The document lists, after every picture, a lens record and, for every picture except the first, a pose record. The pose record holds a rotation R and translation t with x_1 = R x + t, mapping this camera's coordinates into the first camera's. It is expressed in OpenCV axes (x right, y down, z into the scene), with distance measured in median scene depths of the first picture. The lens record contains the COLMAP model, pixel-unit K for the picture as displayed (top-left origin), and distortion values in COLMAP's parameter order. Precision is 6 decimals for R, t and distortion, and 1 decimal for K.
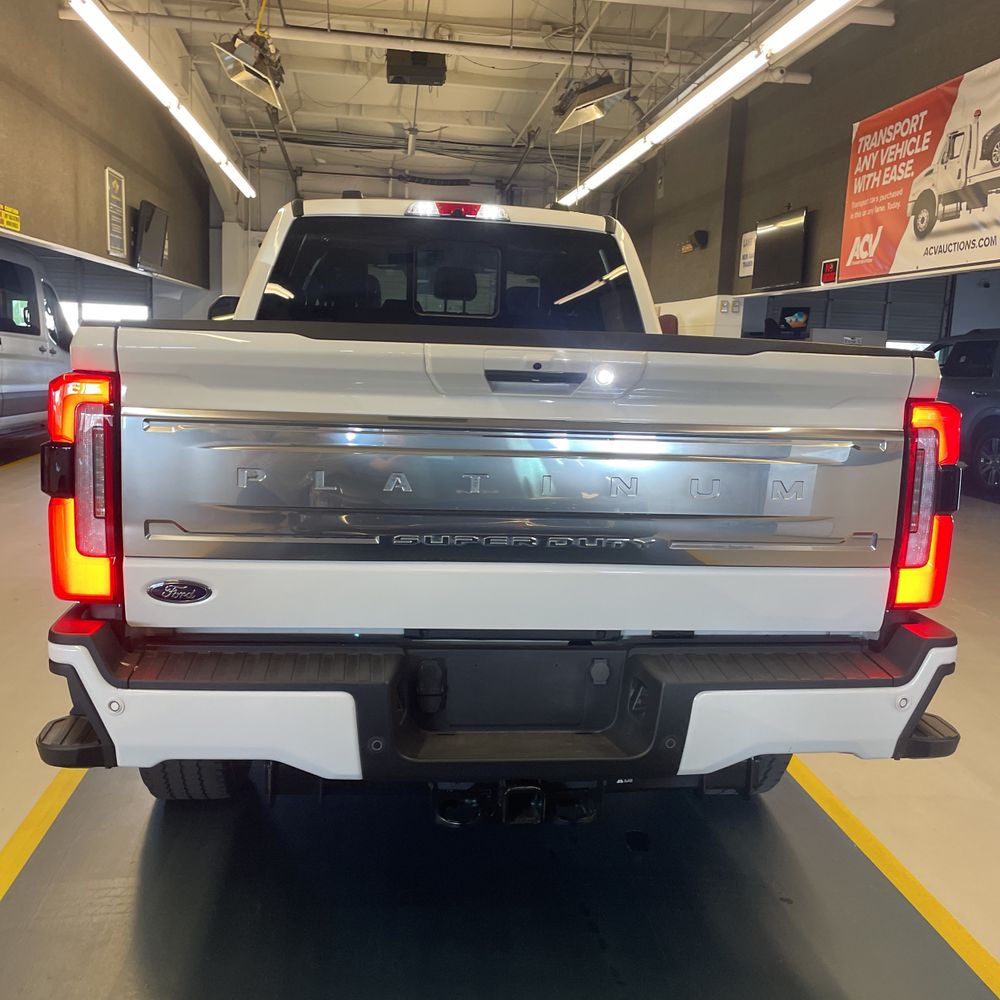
lens RADIAL K [[1003.4, 0, 499.8], [0, 1003.4, 520.0], [0, 0, 1]] dist [0.094874, -0.121405]
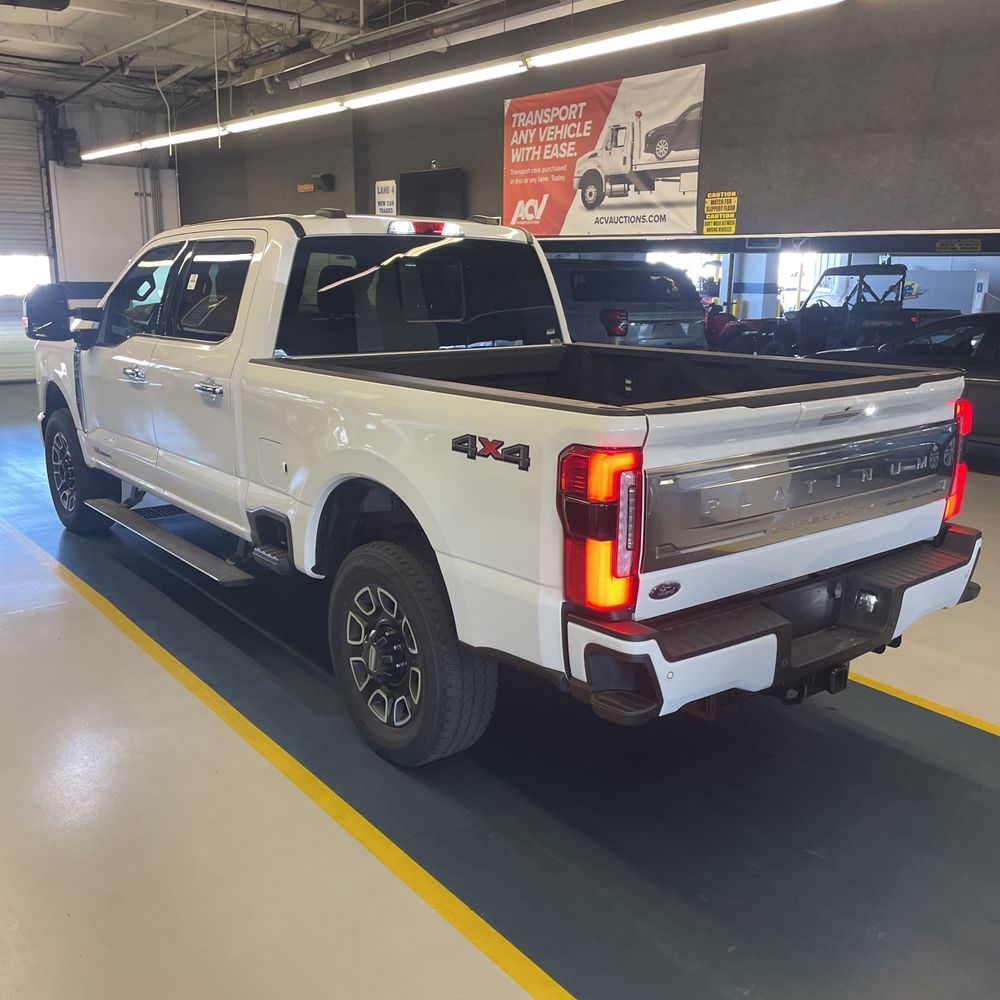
lens RADIAL K [[1003.4, 0, 499.8], [0, 1003.4, 520.0], [0, 0, 1]] dist [0.094874, -0.121405]
pose [[0.854760, -0.155919, 0.495049, -0.350876], [0.107314, 0.986292, 0.125348, -0.067278], [-0.507807, -0.054017, 0.859775, -0.029542]]
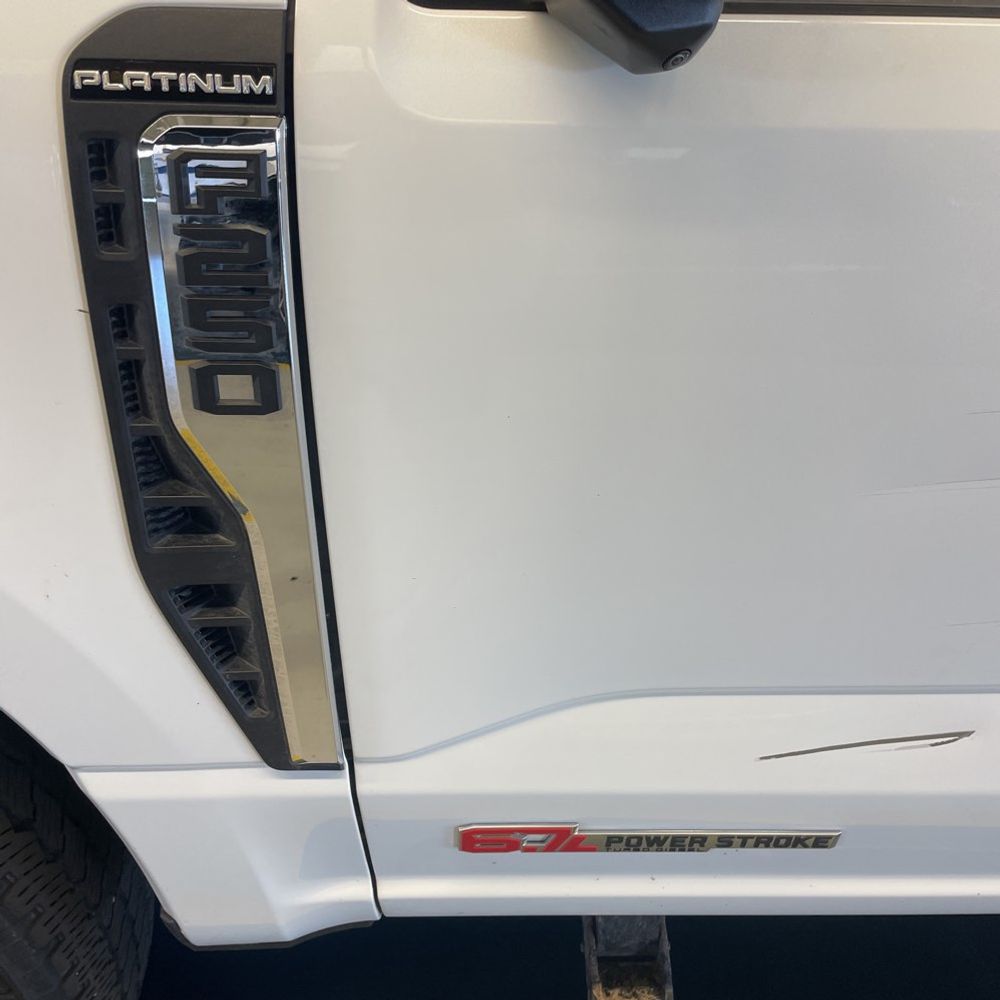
lens RADIAL K [[1015.6, 0, 523.9], [0, 1015.6, 494.0], [0, 0, 1]] dist [0.097939, -0.128167]
pose [[0.066024, -0.497910, 0.864712, -0.290564], [0.124832, 0.863916, 0.487921, -0.148703], [-0.989979, 0.075729, 0.119194, 0.880329]]
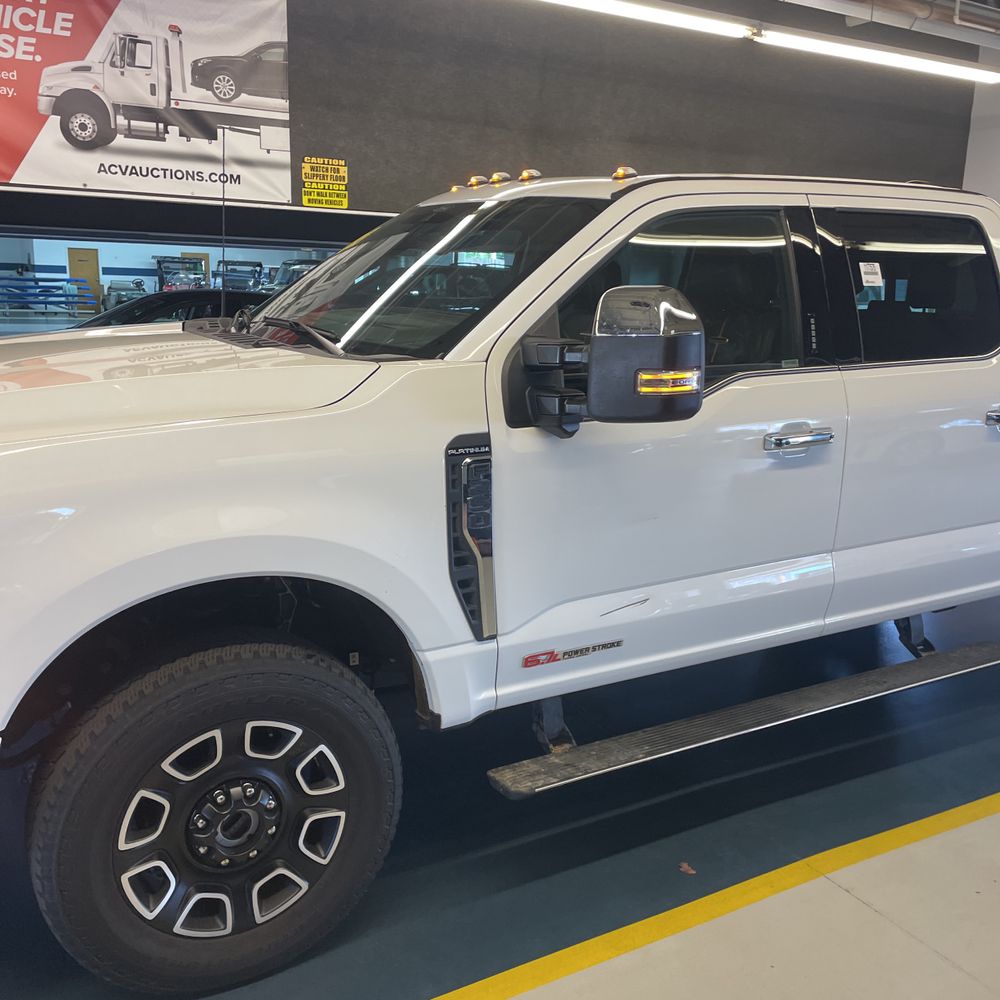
lens RADIAL K [[1015.6, 0, 523.9], [0, 1015.6, 494.0], [0, 0, 1]] dist [0.097939, -0.128167]
pose [[-0.406954, -0.245973, 0.879708, -0.527197], [0.107554, 0.943460, 0.313554, -0.234896], [-0.907095, 0.222218, -0.357489, 1.027598]]
